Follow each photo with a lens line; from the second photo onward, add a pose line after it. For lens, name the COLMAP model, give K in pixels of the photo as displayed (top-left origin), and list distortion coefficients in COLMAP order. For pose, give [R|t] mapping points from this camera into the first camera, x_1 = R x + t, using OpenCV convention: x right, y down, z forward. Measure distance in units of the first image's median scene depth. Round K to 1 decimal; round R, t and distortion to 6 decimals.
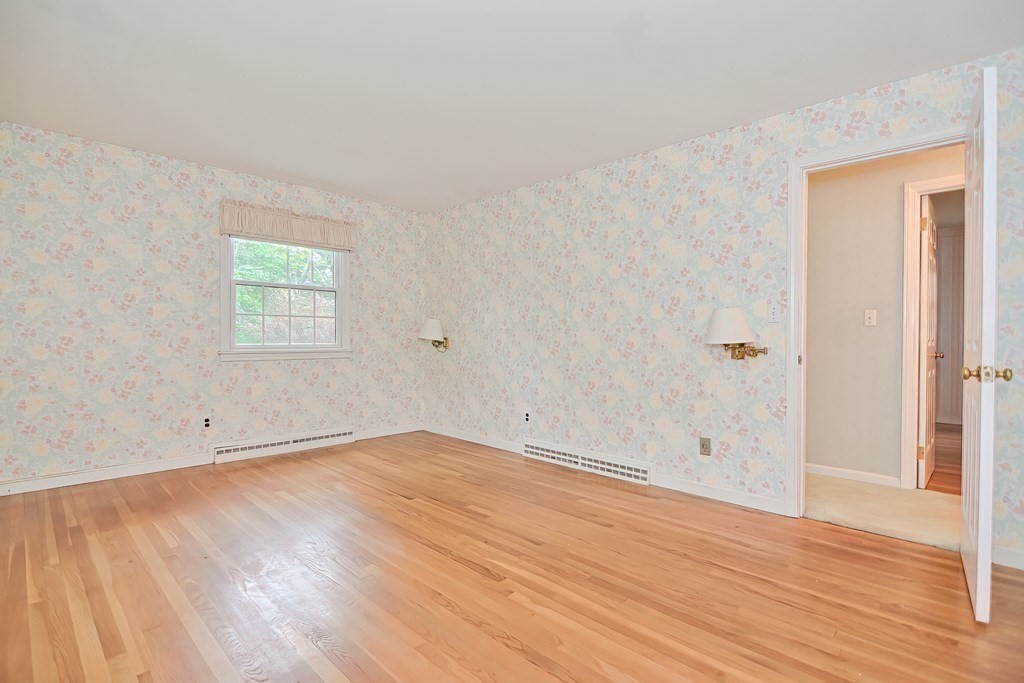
lens RADIAL K [[463.4, 0, 512.0], [0, 463.4, 341.5], [0, 0, 1]] dist [-0.000749, -0.000134]
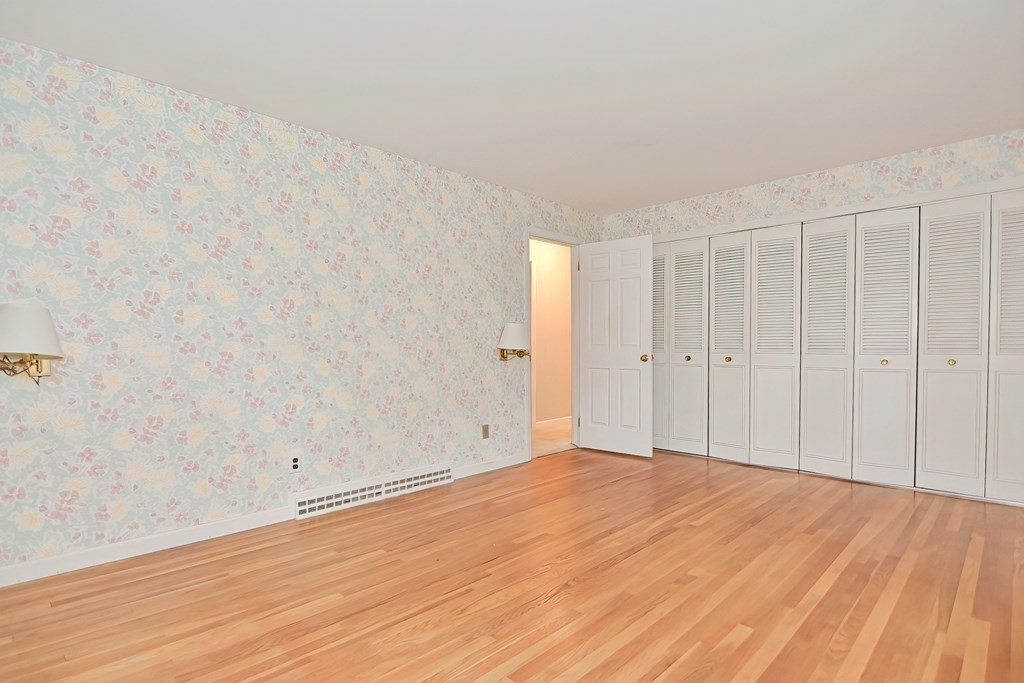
lens RADIAL K [[517.4, 0, 474.7], [0, 517.4, 356.6], [0, 0, 1]] dist [0.018008, -0.000146]
pose [[0.067914, -0.031663, 0.997189, -0.849591], [0.015318, 0.999412, 0.030690, -0.017247], [-0.997574, 0.013191, 0.068359, 0.811594]]
